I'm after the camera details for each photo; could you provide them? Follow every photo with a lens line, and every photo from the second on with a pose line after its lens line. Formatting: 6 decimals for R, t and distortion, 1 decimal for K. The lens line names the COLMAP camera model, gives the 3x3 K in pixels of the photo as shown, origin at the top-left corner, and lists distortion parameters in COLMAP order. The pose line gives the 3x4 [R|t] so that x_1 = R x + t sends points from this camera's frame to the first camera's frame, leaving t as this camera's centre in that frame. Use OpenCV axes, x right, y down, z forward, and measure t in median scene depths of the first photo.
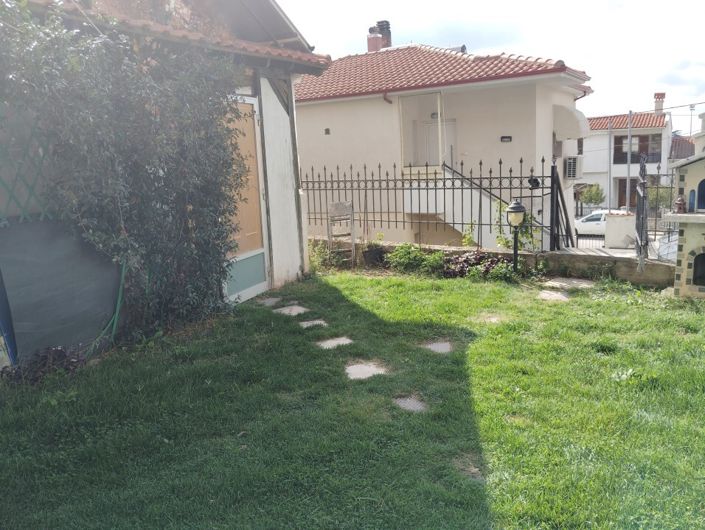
lens RADIAL K [[576.2, 0, 346.2], [0, 576.2, 263.7], [0, 0, 1]] dist [0.068787, -0.141694]
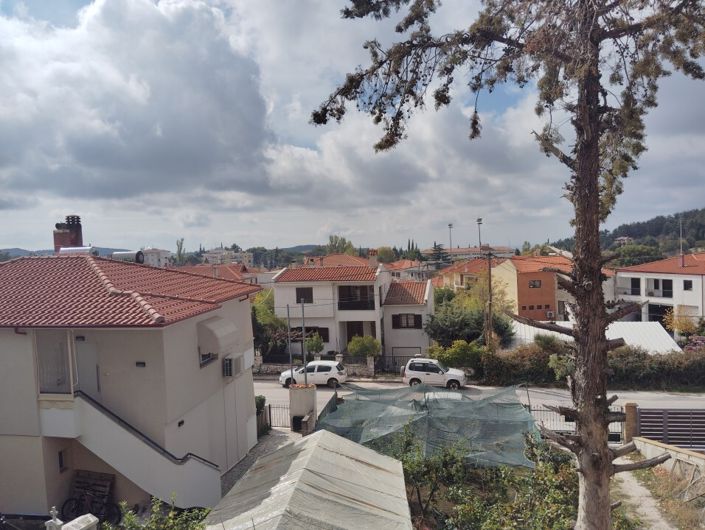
lens RADIAL K [[576.2, 0, 348.9], [0, 576.2, 263.2], [0, 0, 1]] dist [0.068787, -0.141694]
pose [[0.943968, 0.013406, 0.329765, 0.627910], [0.042780, 0.985775, -0.162536, -0.461117], [-0.327253, 0.167536, 0.929966, -0.446105]]
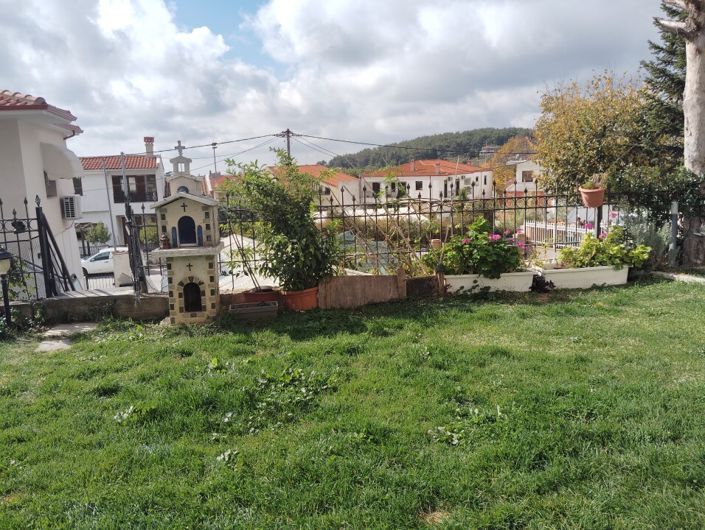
lens RADIAL K [[576.2, 0, 349.0], [0, 576.2, 263.6], [0, 0, 1]] dist [0.068787, -0.141694]
pose [[0.693868, -0.087849, 0.714724, 0.026266], [0.134337, 0.990898, -0.008622, -0.002894], [-0.707461, 0.101996, 0.699353, -0.002285]]
